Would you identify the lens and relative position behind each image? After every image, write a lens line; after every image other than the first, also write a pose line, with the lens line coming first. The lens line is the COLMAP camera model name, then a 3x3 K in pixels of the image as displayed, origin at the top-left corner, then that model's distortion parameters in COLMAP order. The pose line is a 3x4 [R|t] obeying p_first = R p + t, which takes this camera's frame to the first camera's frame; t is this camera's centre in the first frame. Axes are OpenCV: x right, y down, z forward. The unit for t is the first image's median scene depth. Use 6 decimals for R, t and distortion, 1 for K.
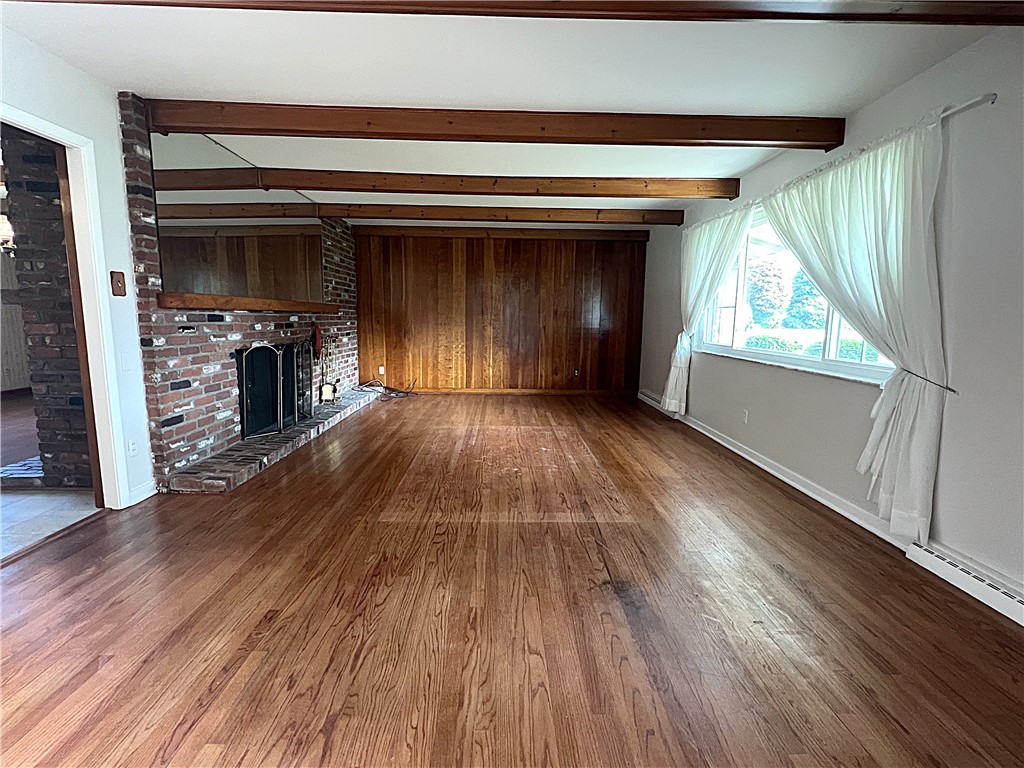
lens RADIAL K [[480.9, 0, 508.0], [0, 480.9, 381.6], [0, 0, 1]] dist [-0.001282, -0.000090]
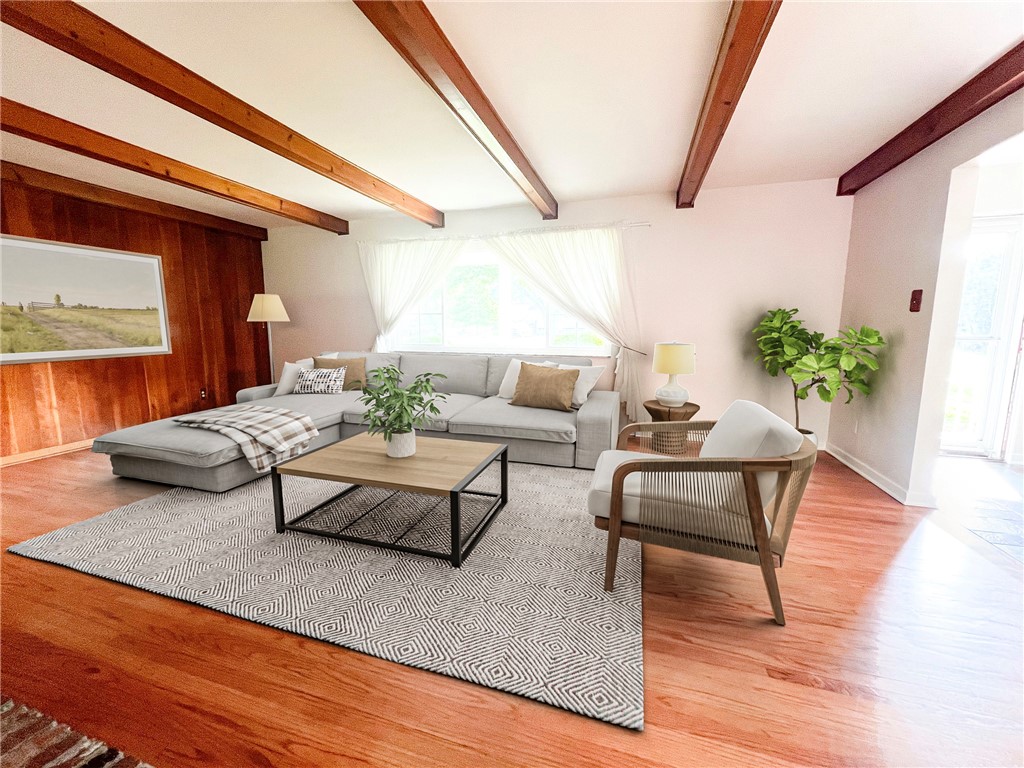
lens RADIAL K [[411.0, 0, 511.0], [0, 411.0, 381.8], [0, 0, 1]] dist [-0.000702, -0.000360]
pose [[0.305893, -0.147669, 0.940544, -0.367934], [0.130301, 0.985096, 0.112286, -0.051707], [-0.943107, 0.088206, 0.320575, 0.342955]]
